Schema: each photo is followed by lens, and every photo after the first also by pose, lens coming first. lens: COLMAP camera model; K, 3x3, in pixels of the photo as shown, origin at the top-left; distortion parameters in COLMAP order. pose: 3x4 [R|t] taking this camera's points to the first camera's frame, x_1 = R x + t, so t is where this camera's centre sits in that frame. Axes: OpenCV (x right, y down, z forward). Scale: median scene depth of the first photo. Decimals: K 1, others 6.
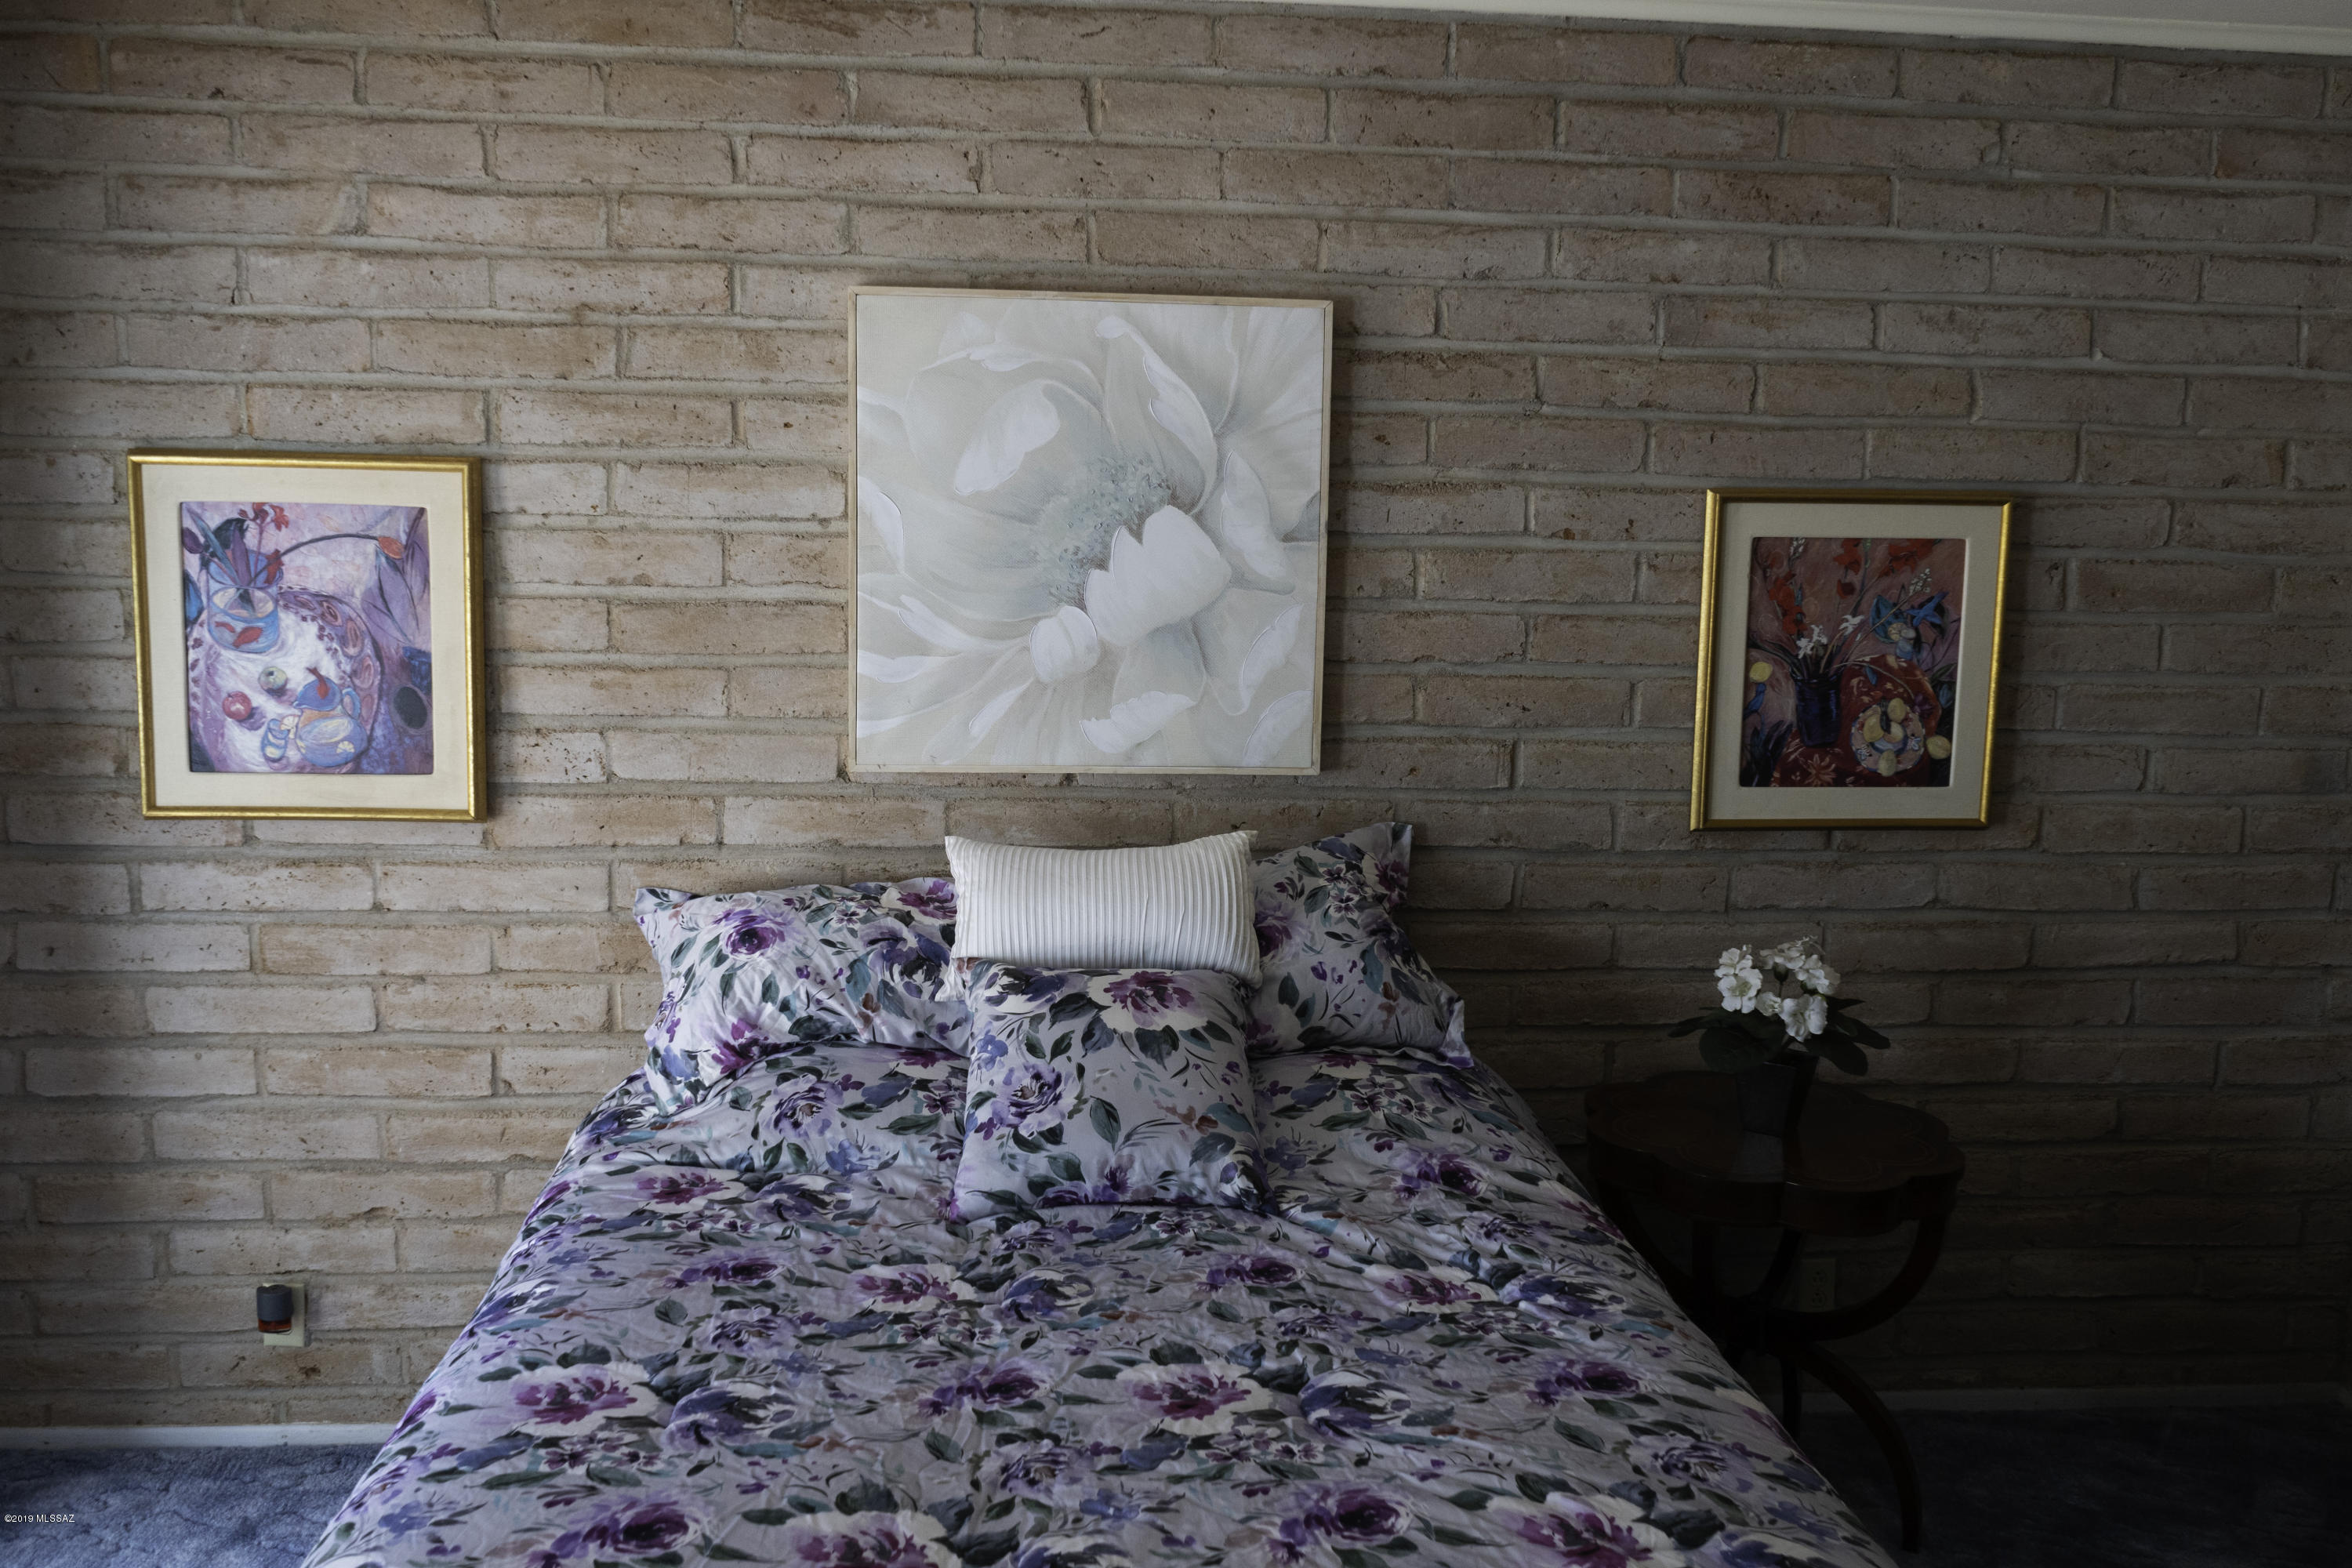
lens RADIAL K [[1904.8, 0, 1176.0], [0, 1904.8, 784.0], [0, 0, 1]] dist [-0.015803, 0.007591]
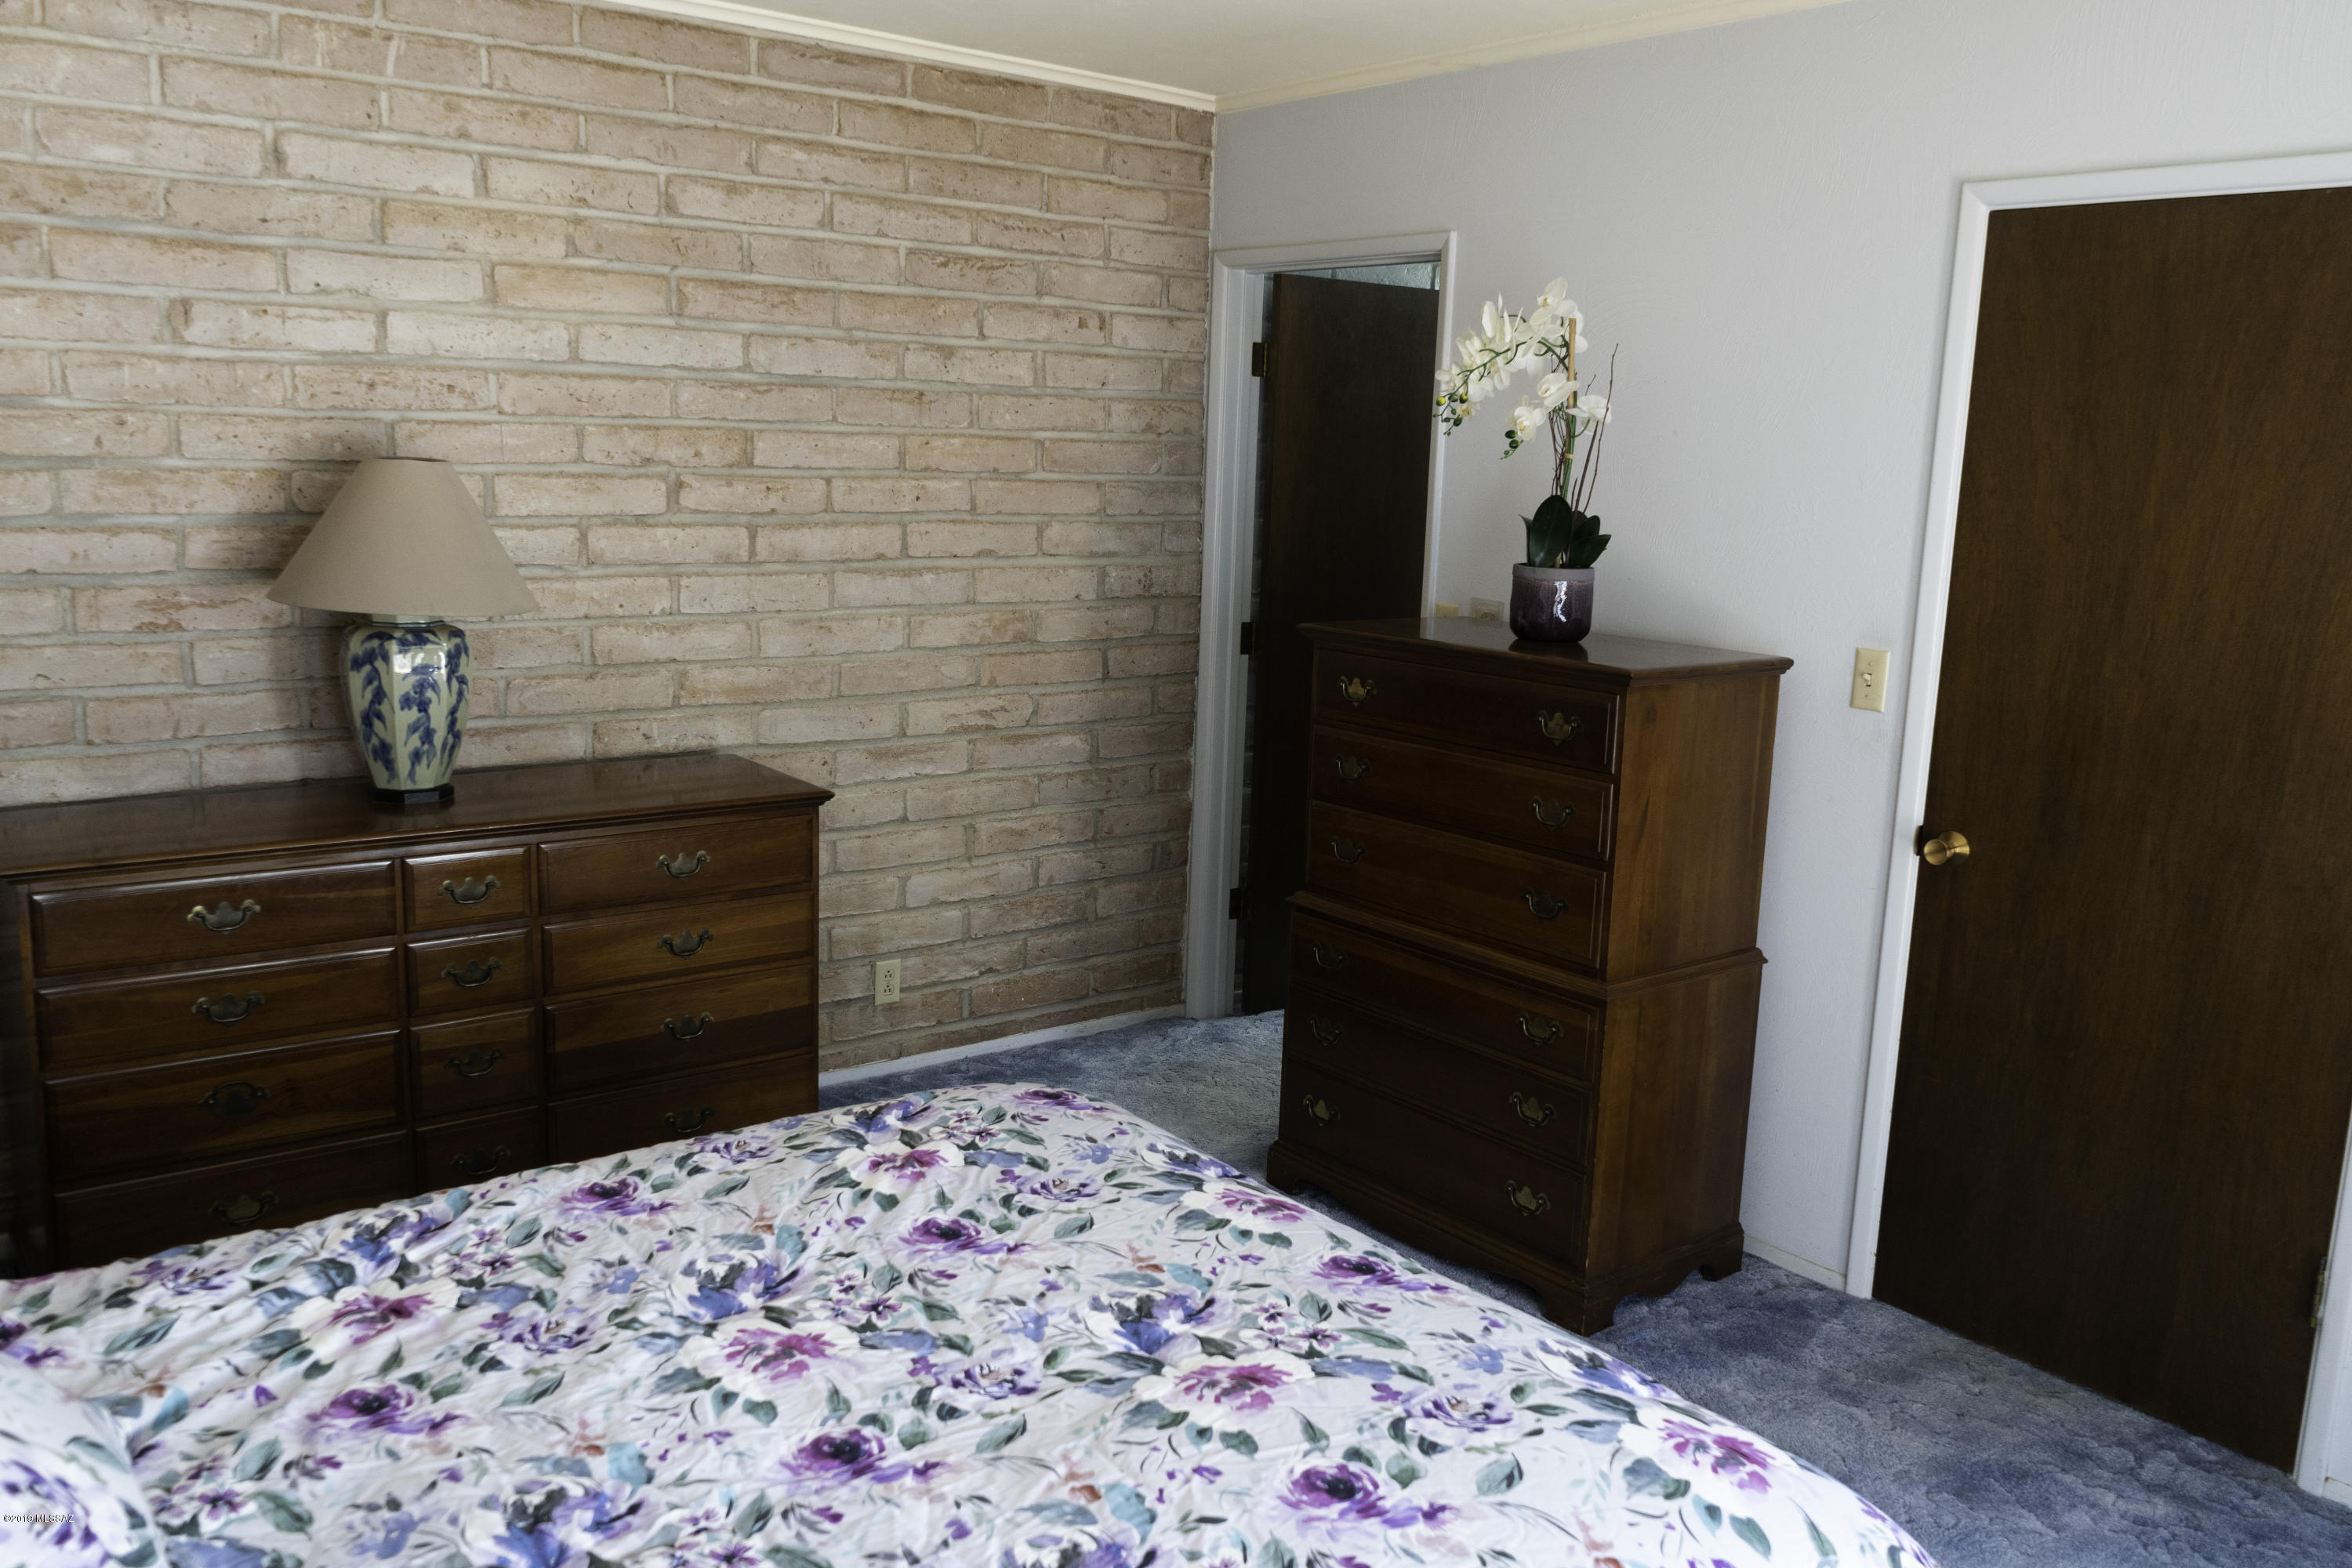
lens RADIAL K [[1872.0, 0, 1176.0], [0, 1872.0, 784.0], [0, 0, 1]] dist [-0.005923, -0.001254]
pose [[-0.537111, -0.194874, 0.820692, -0.534257], [0.073935, 0.958326, 0.275943, -0.123204], [-0.840265, 0.208890, -0.500320, 0.829562]]
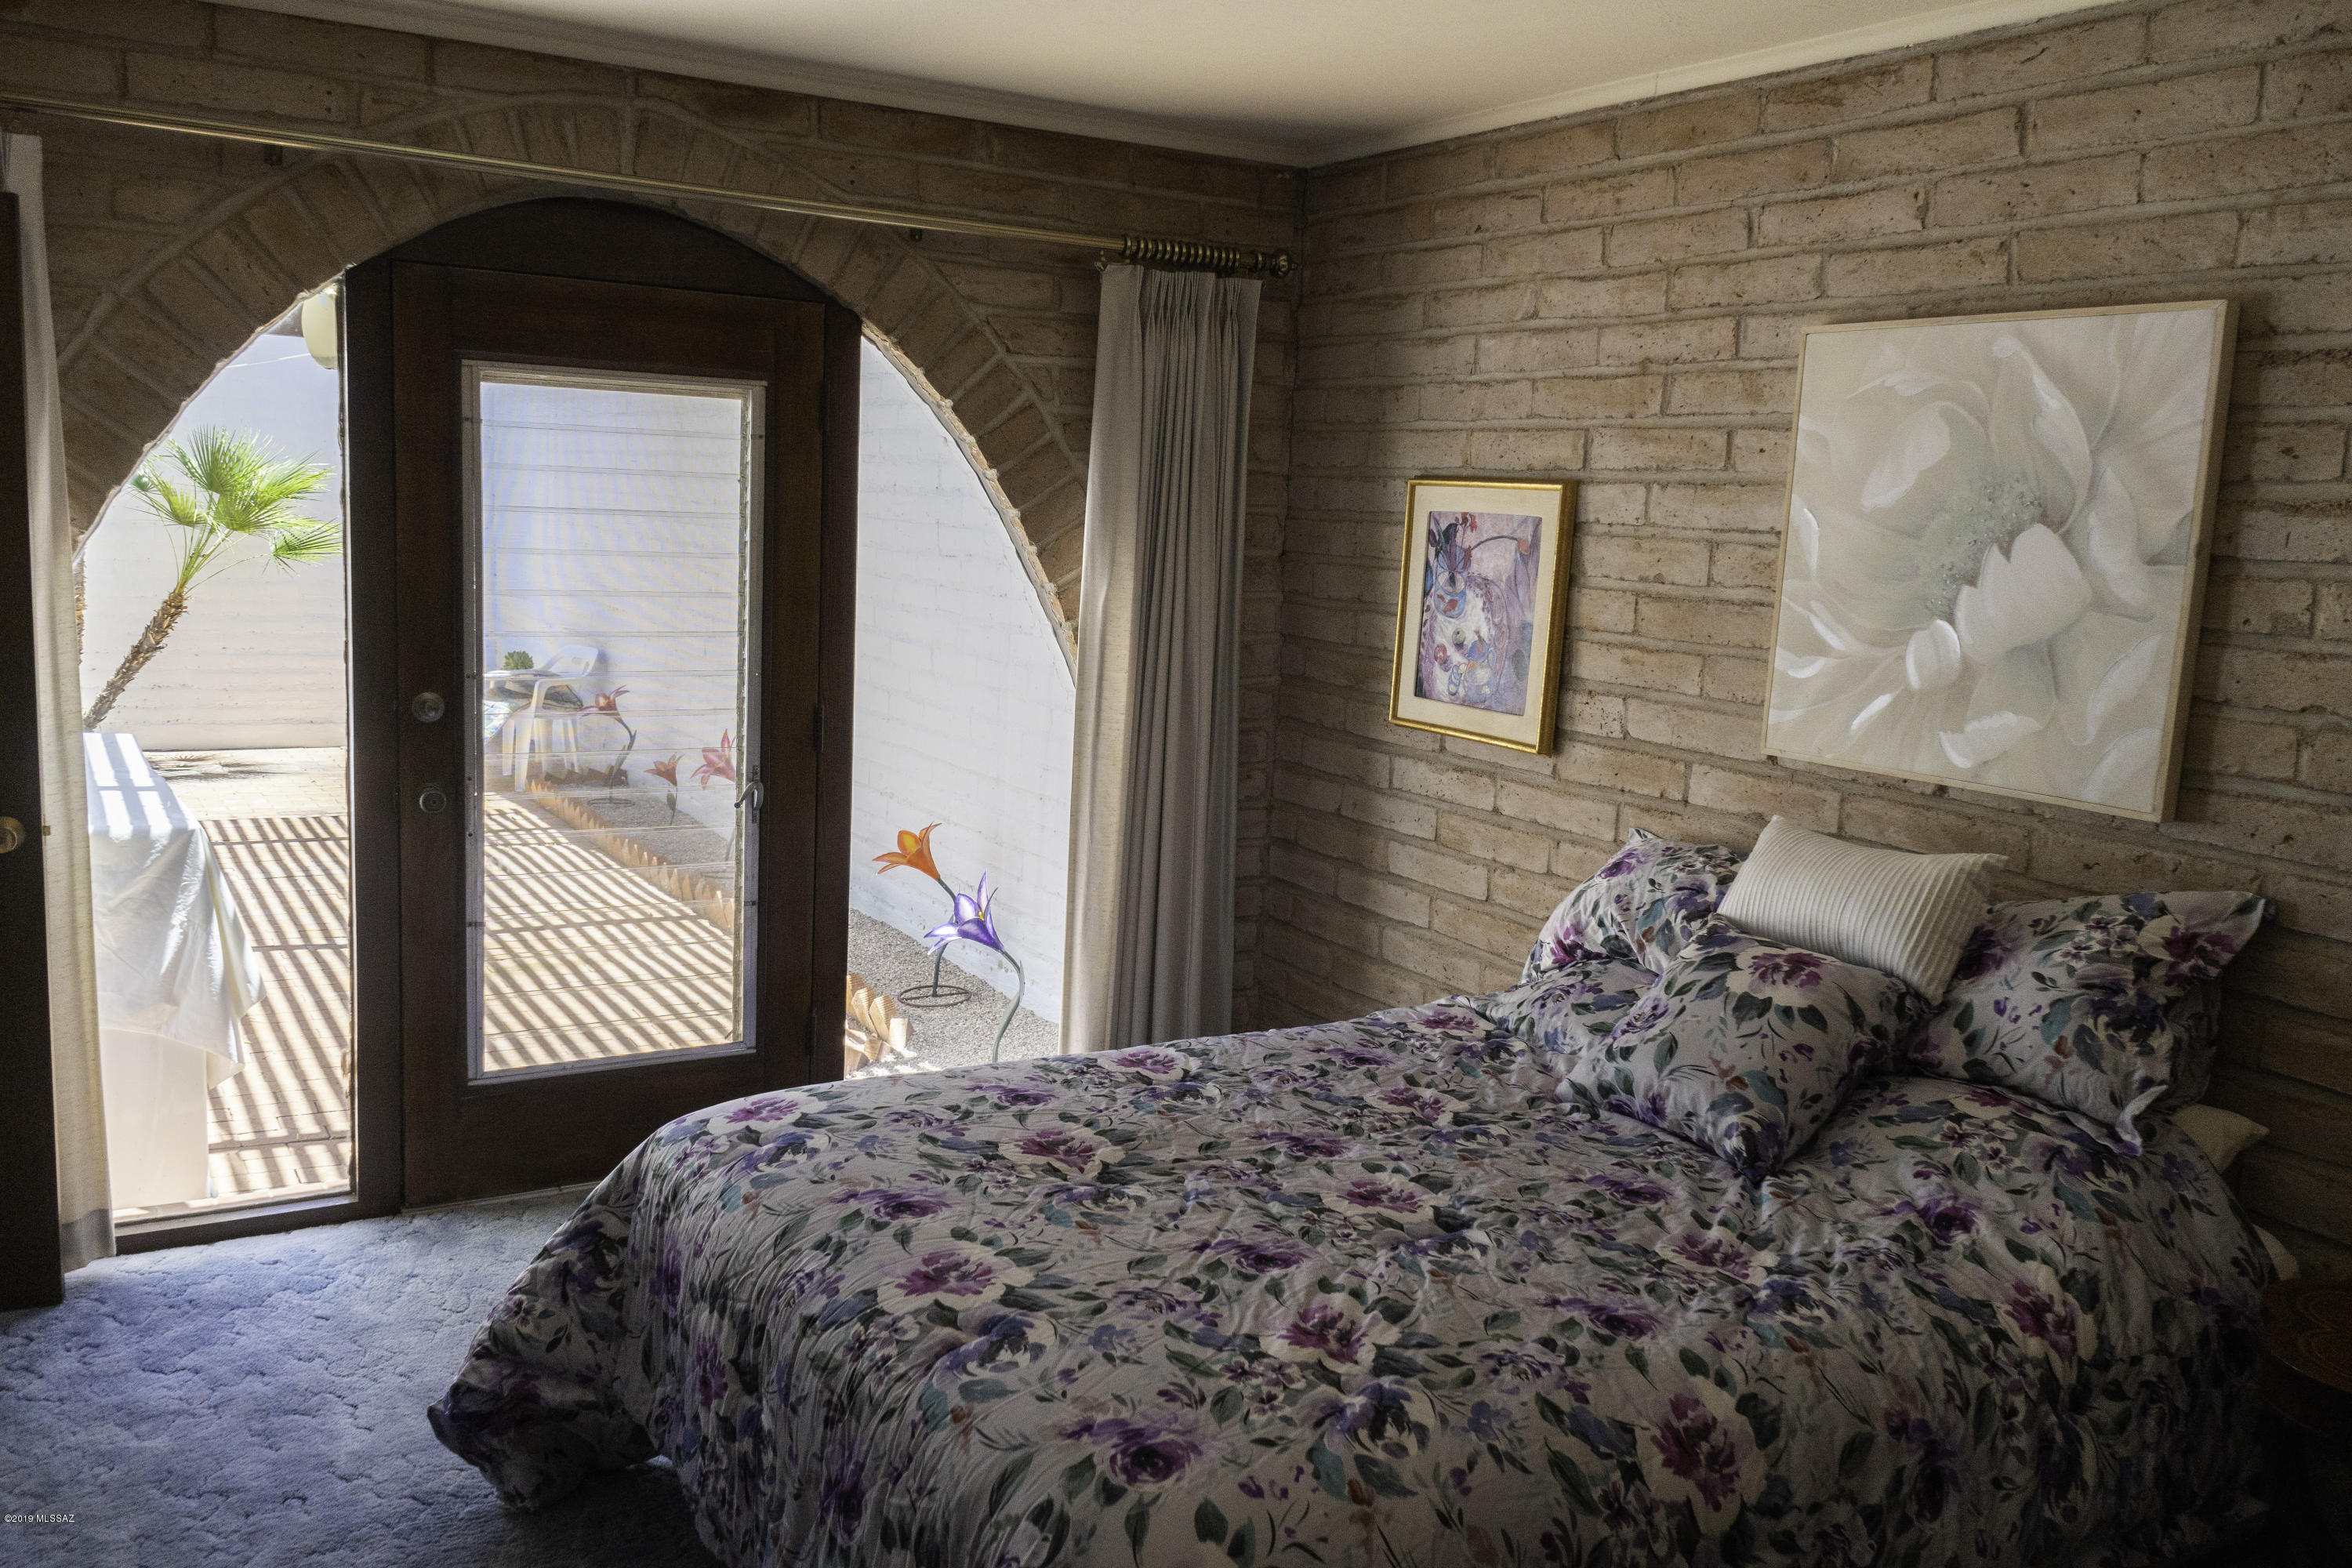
lens RADIAL K [[1865.2, 0, 1174.6], [0, 1865.2, 791.1], [0, 0, 1]] dist [-0.024846, 0.011680]
pose [[0.443705, 0.137277, -0.885597, 0.676369], [-0.162425, 0.984151, 0.071175, -0.006556], [0.881331, 0.112262, 0.458969, 0.188003]]
